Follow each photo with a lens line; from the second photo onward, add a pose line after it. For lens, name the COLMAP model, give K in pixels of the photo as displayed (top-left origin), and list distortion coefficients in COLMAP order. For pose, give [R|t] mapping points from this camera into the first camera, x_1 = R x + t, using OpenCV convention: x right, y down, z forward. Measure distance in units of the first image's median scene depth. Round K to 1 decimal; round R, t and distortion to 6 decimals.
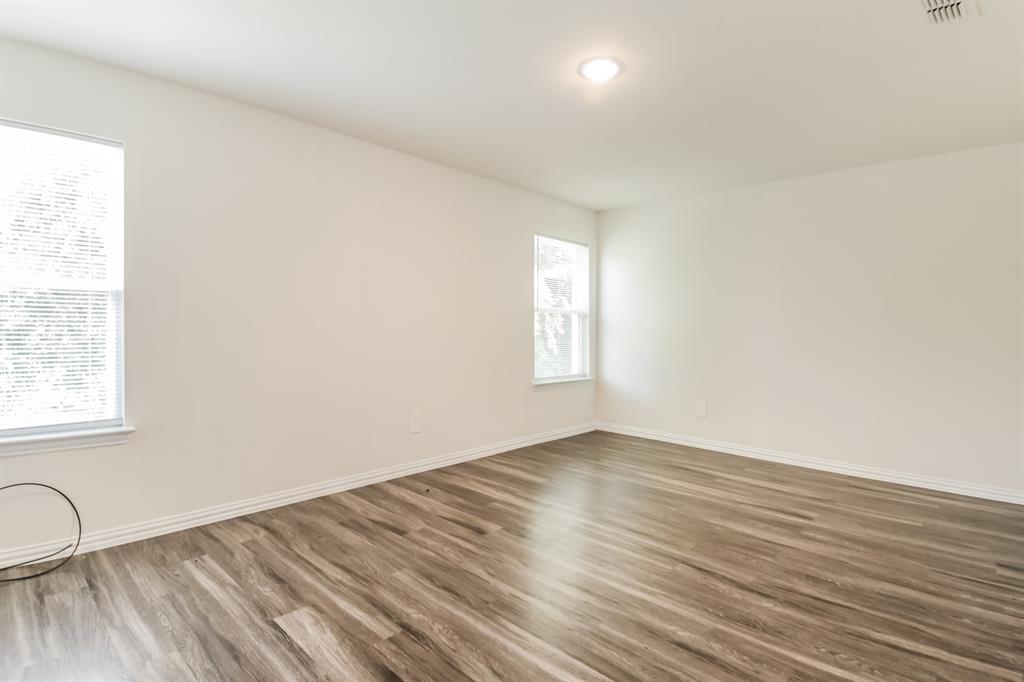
lens RADIAL K [[417.7, 0, 504.0], [0, 417.7, 321.4], [0, 0, 1]] dist [0.078735, -0.000292]
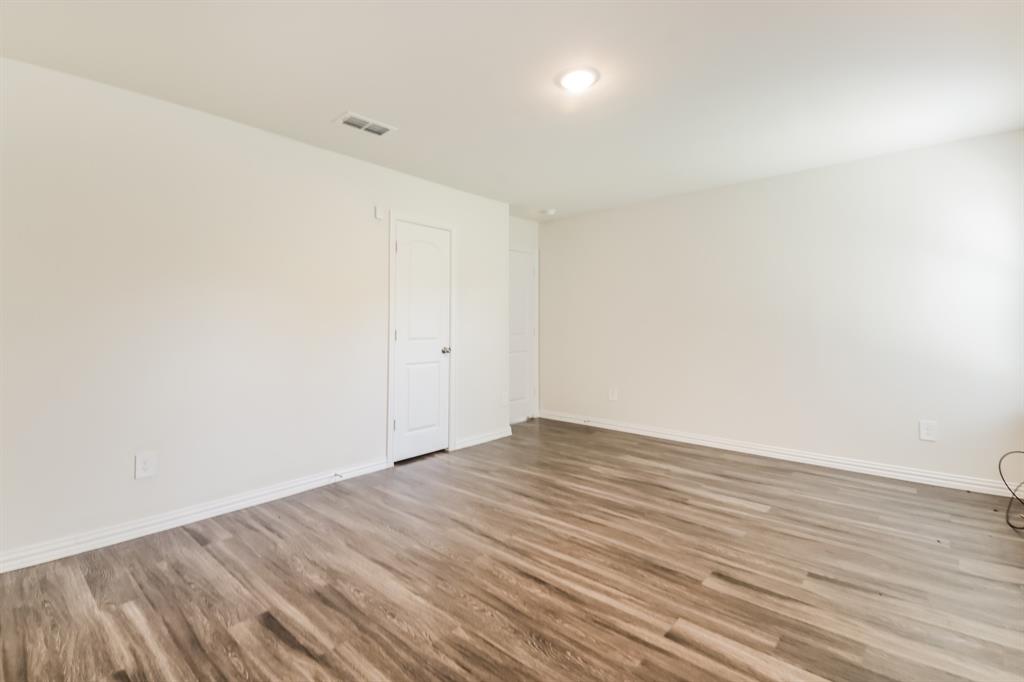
lens RADIAL K [[417.7, 0, 504.0], [0, 417.7, 321.4], [0, 0, 1]] dist [0.078735, -0.000292]
pose [[-0.995091, -0.023228, -0.096200, 0.493963], [-0.021698, 0.999621, -0.016920, 0.030965], [0.096557, -0.014749, -0.995218, 1.966973]]
